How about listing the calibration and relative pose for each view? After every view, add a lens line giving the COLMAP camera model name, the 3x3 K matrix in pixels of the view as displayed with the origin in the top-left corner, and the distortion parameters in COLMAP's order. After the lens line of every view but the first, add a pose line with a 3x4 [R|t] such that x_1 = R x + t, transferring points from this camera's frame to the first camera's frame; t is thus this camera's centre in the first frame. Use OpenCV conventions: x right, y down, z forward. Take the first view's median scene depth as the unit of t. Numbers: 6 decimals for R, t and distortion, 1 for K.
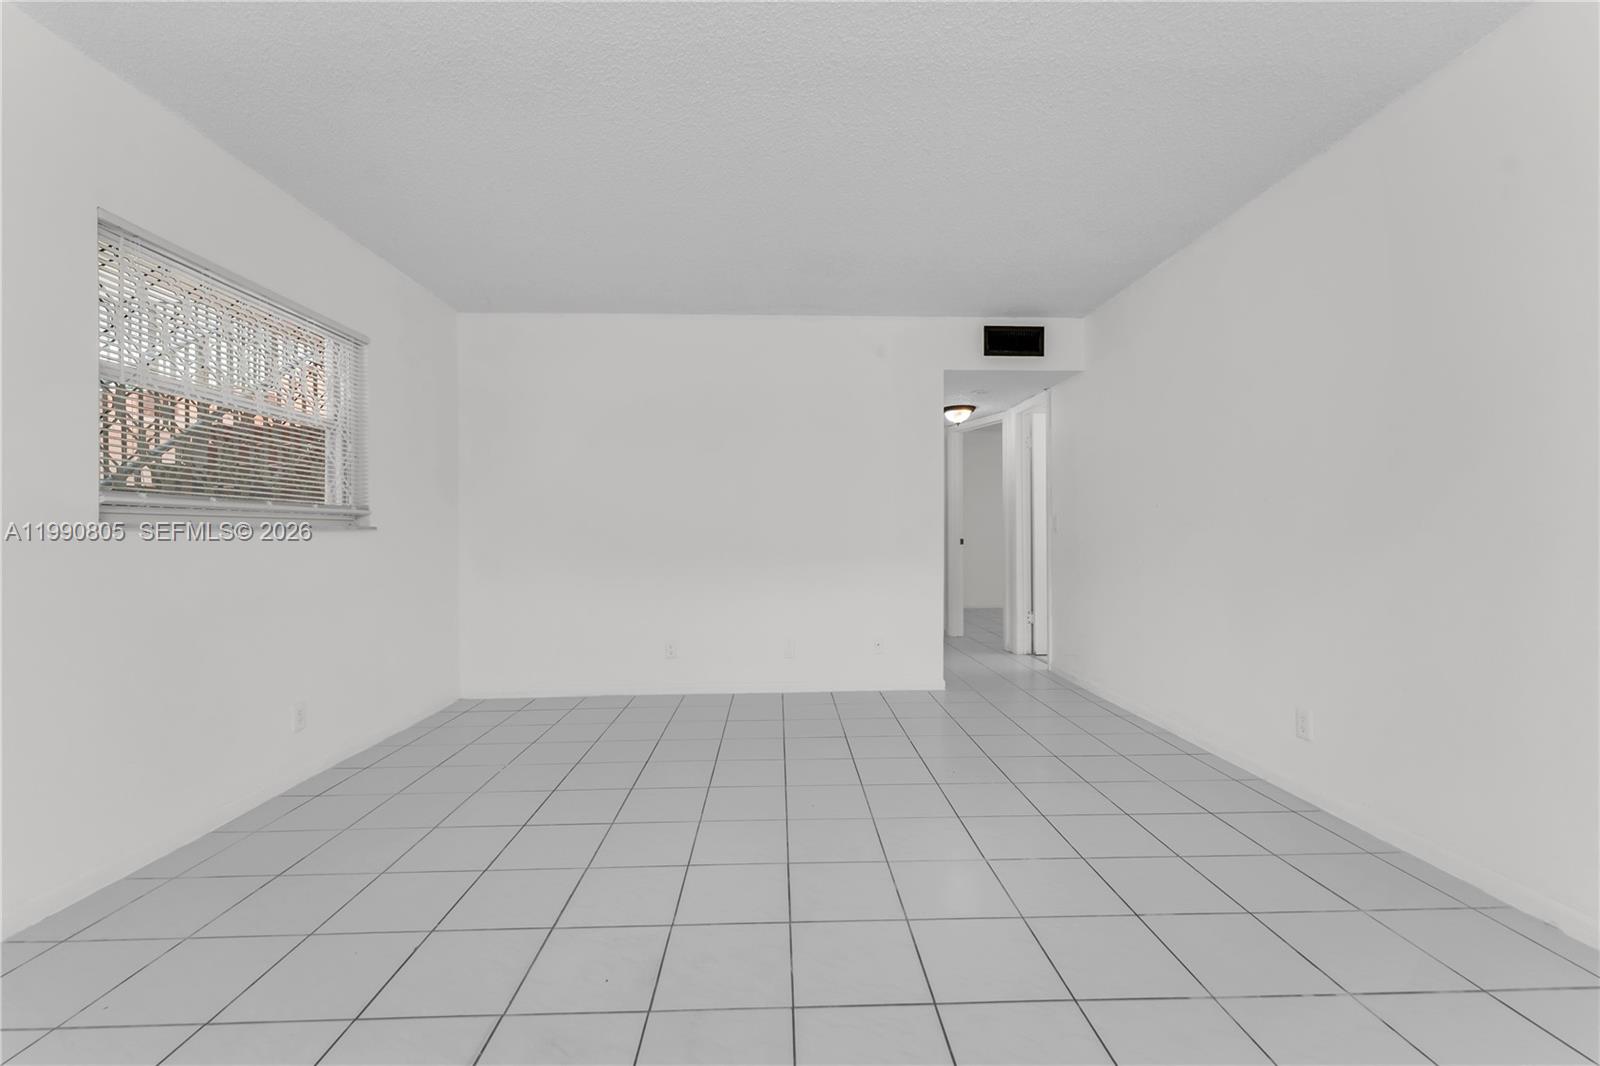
lens RADIAL K [[661.1, 0, 796.0], [0, 661.1, 536.7], [0, 0, 1]] dist [0.005768, -0.002191]
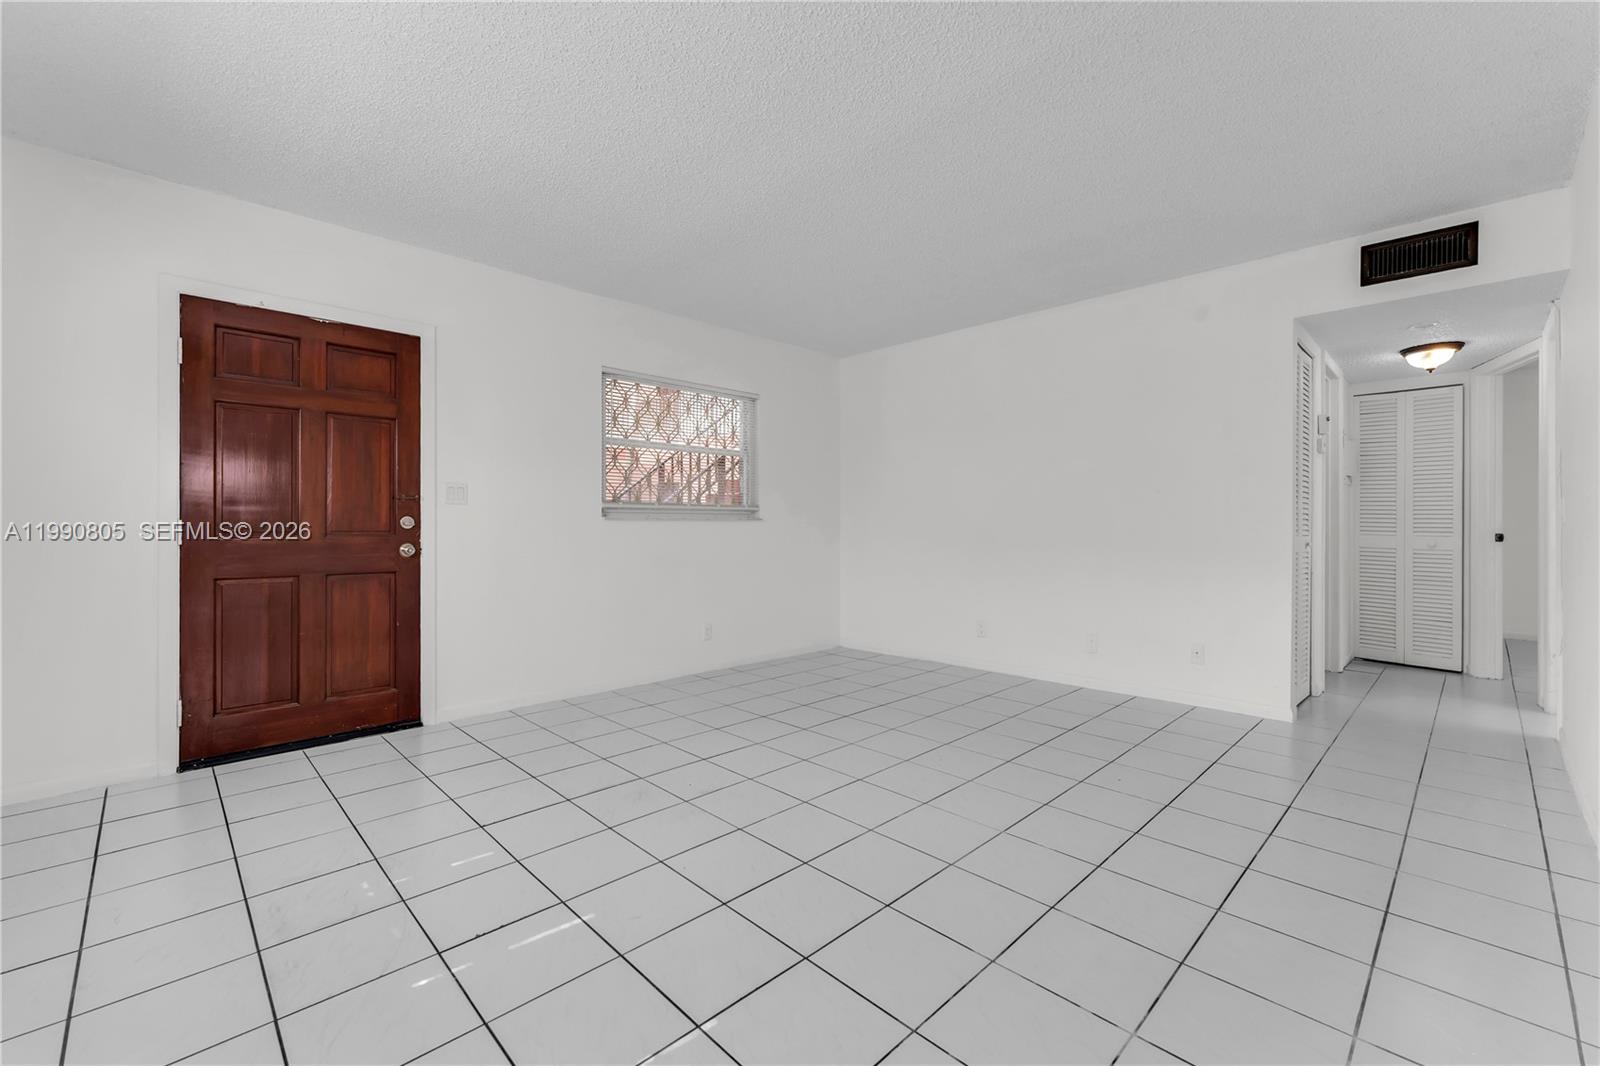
lens RADIAL K [[661.1, 0, 783.8], [0, 661.1, 530.4], [0, 0, 1]] dist [0.005768, -0.002191]
pose [[0.665964, 0.012170, -0.745884, 0.412810], [-0.007398, 0.999925, 0.009710, -0.001734], [0.745947, -0.000949, 0.666005, 0.018519]]
